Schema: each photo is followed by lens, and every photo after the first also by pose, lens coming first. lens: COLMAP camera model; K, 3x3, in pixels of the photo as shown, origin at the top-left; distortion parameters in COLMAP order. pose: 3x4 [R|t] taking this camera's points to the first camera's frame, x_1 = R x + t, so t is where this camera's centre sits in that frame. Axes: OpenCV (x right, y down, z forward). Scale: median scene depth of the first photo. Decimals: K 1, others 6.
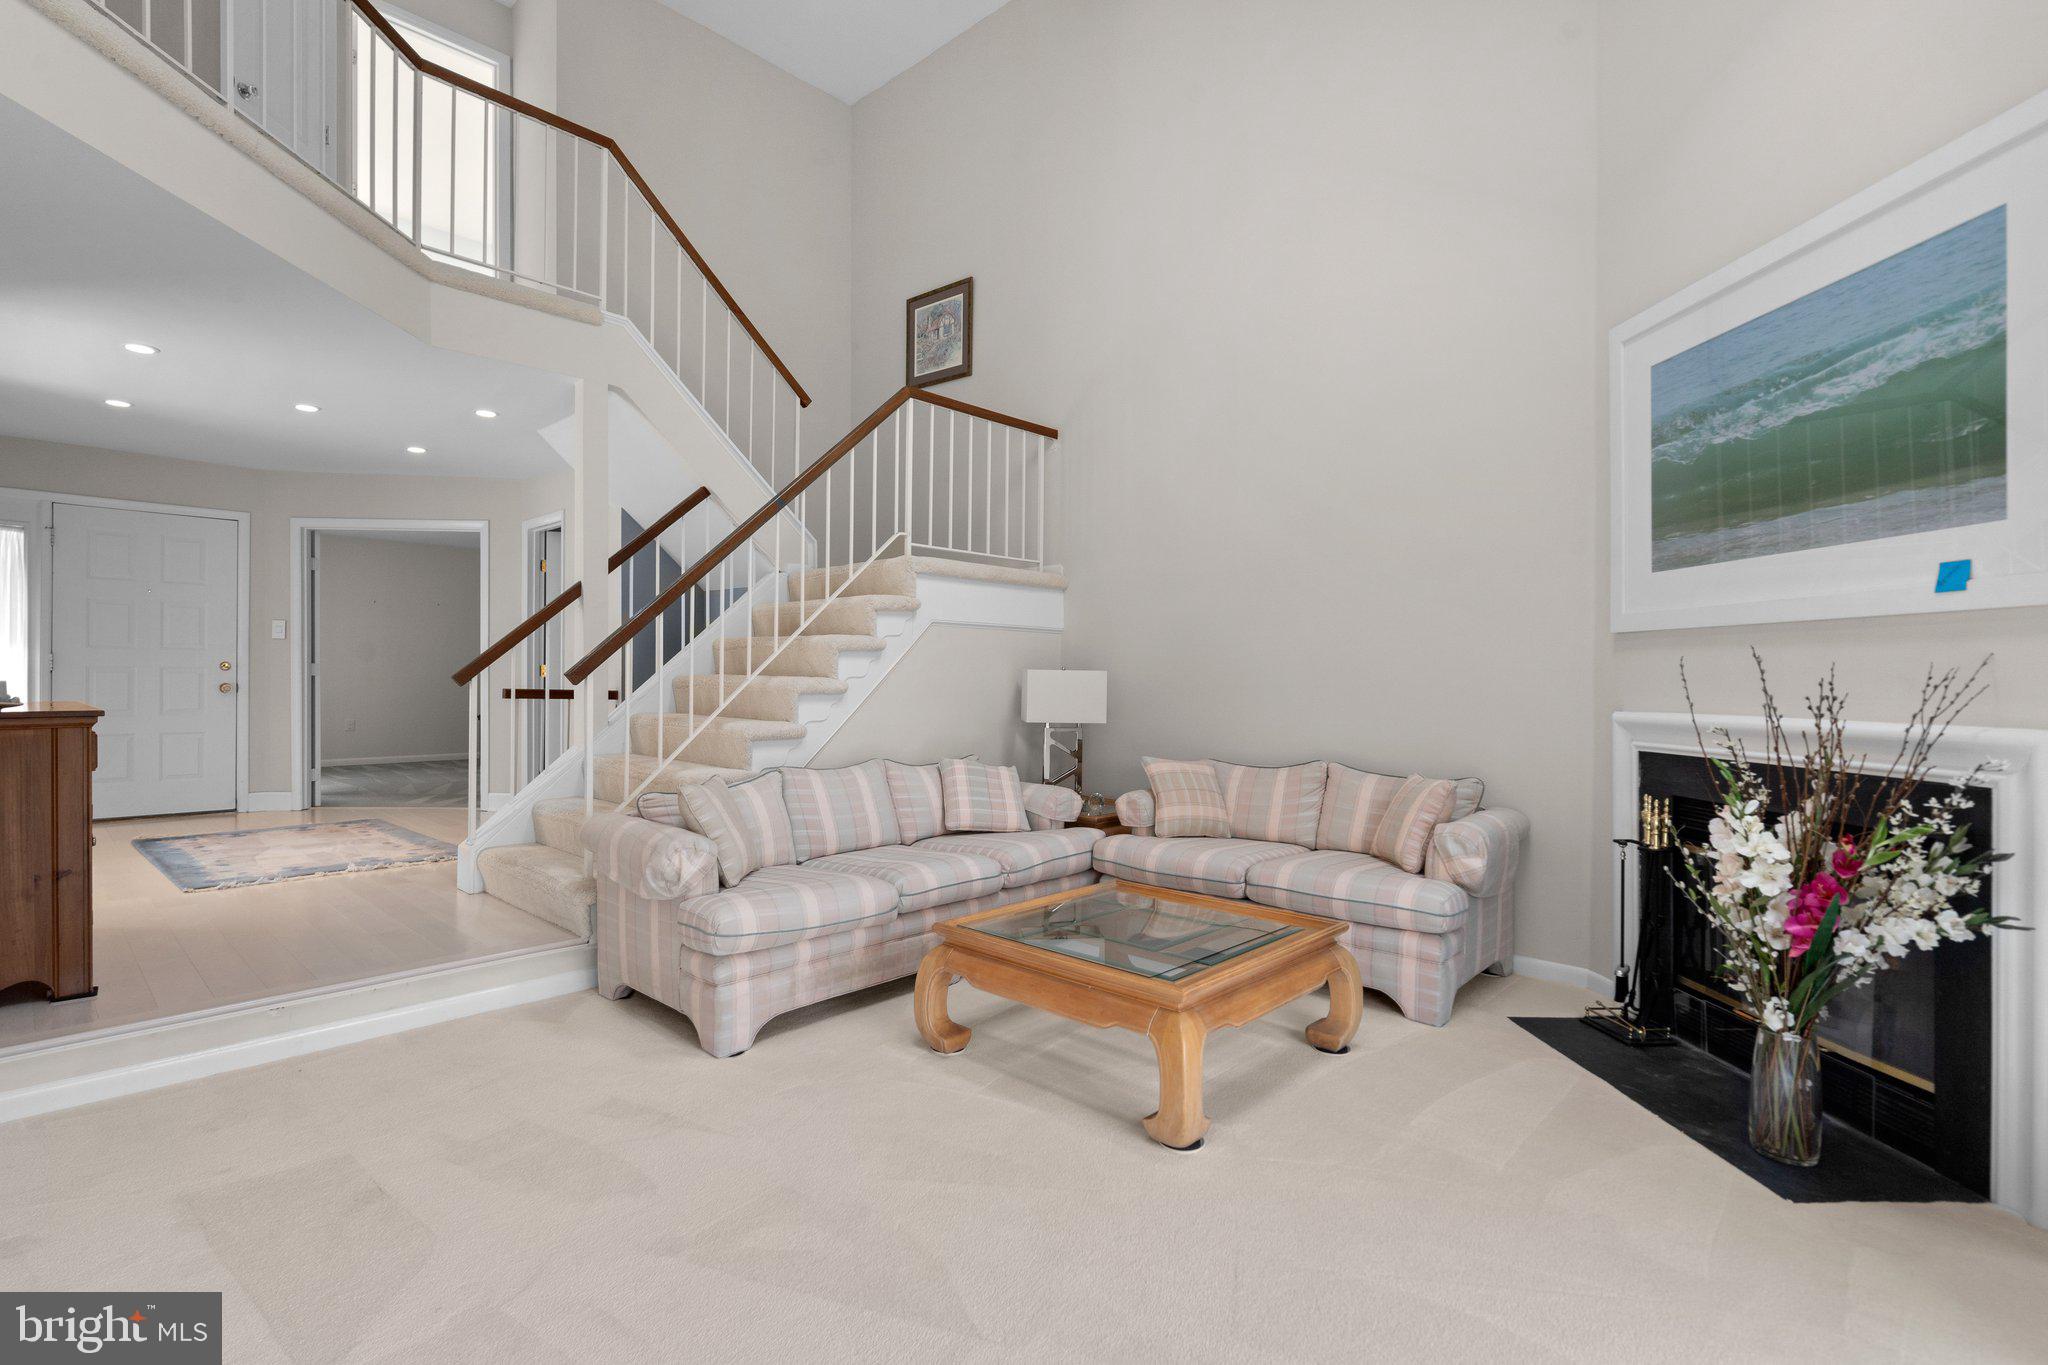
lens RADIAL K [[956.5, 0, 1018.8], [0, 956.5, 673.5], [0, 0, 1]] dist [-0.001633, 0.000148]
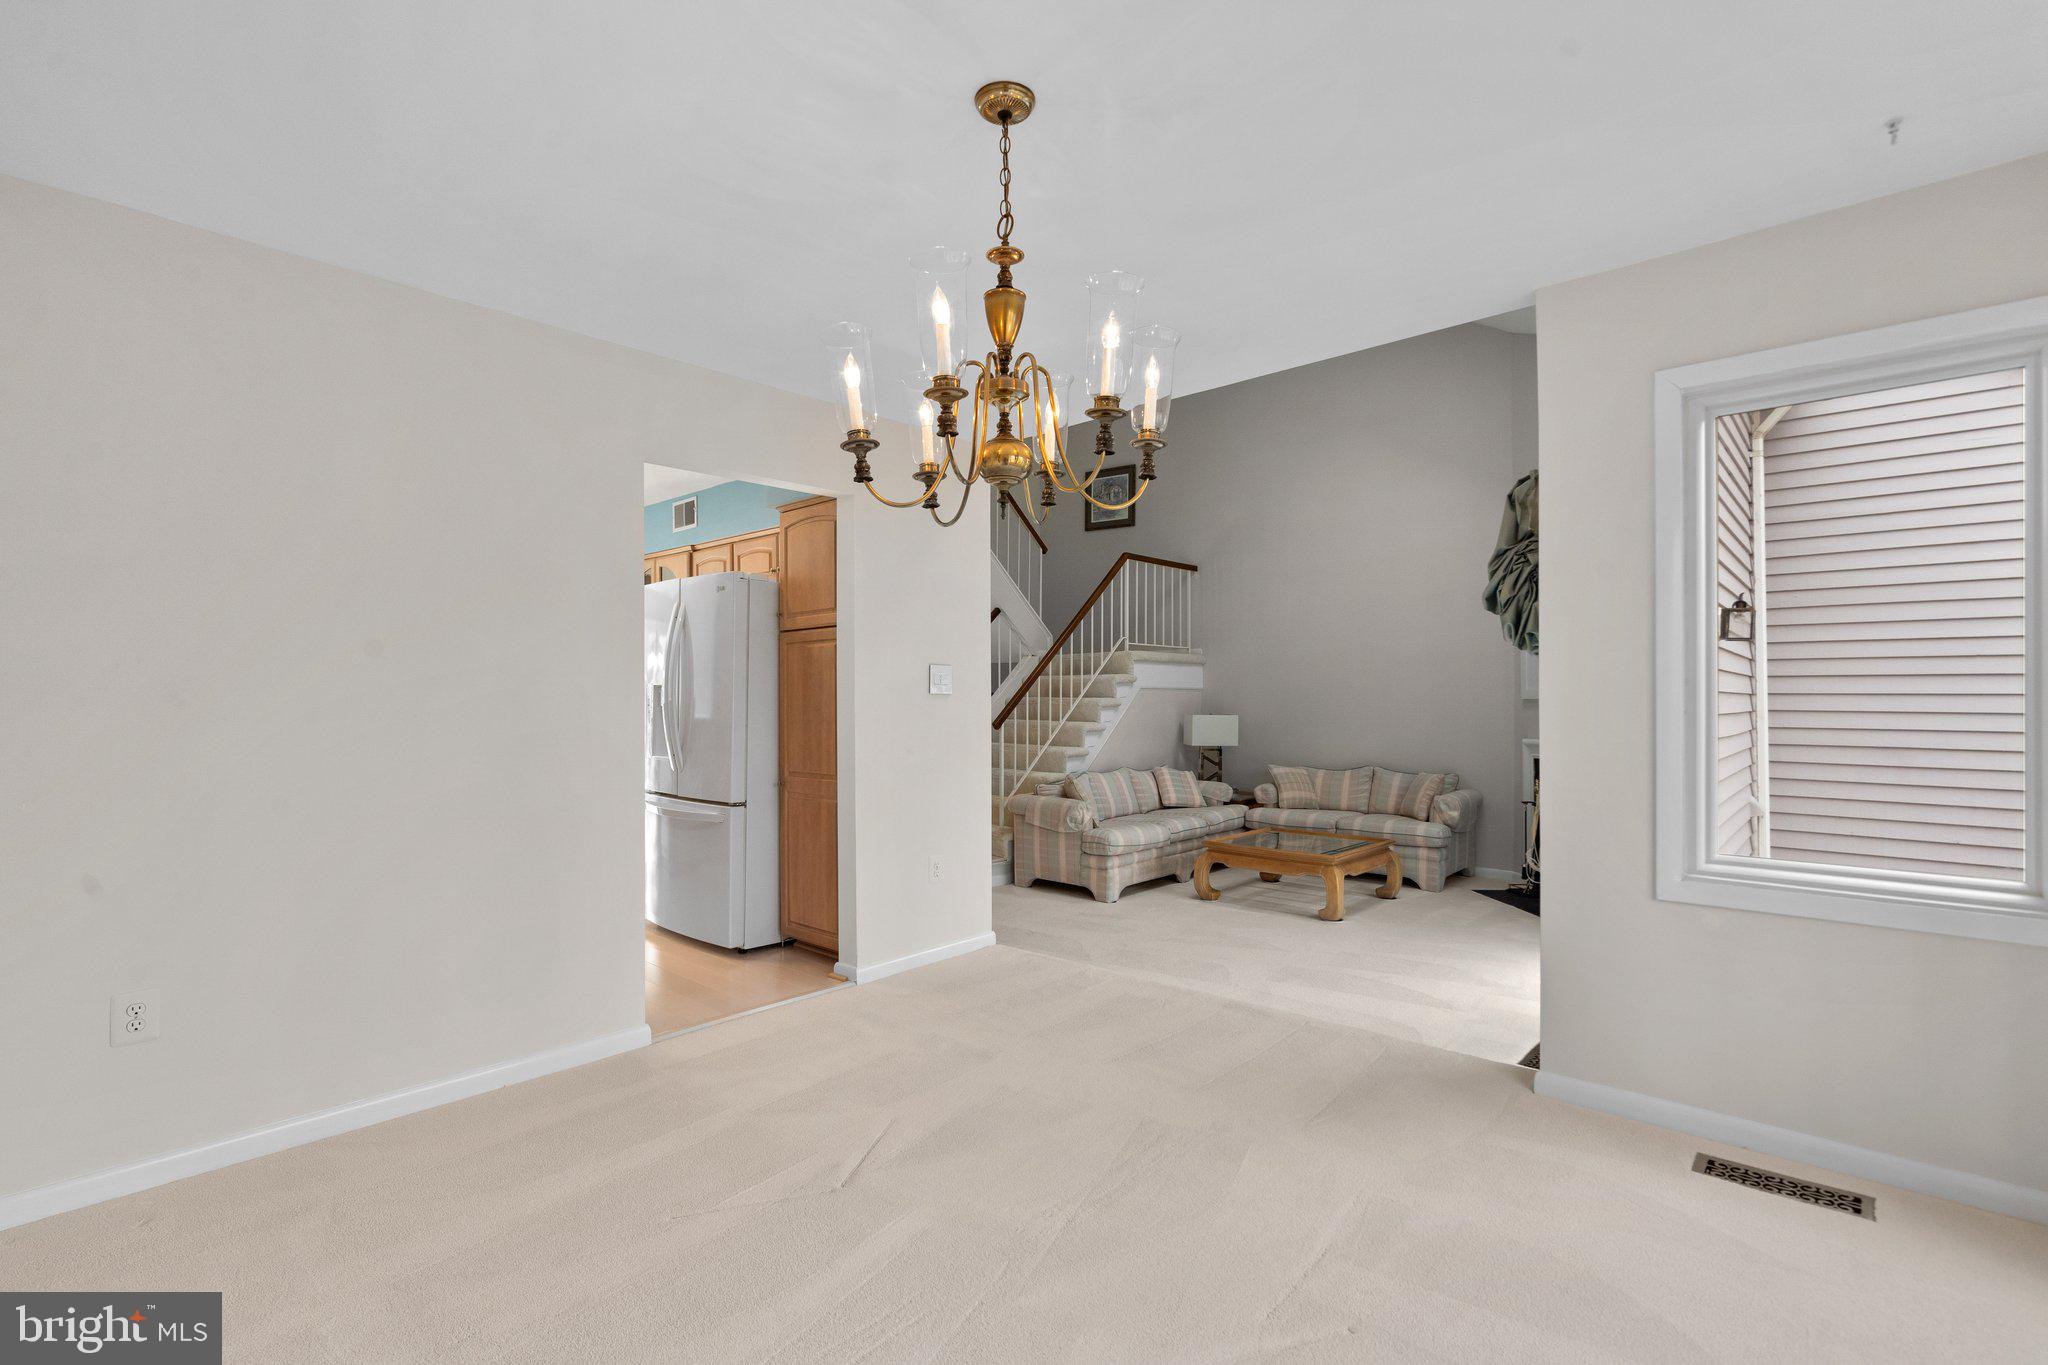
lens RADIAL K [[945.2, 0, 1015.2], [0, 945.2, 677.8], [0, 0, 1]] dist [-0.002733, 0.000314]
pose [[0.999947, -0.008118, 0.006342, -0.389335], [0.008212, 0.999855, -0.014921, -0.057676], [-0.006220, 0.014972, 0.999869, -0.840536]]
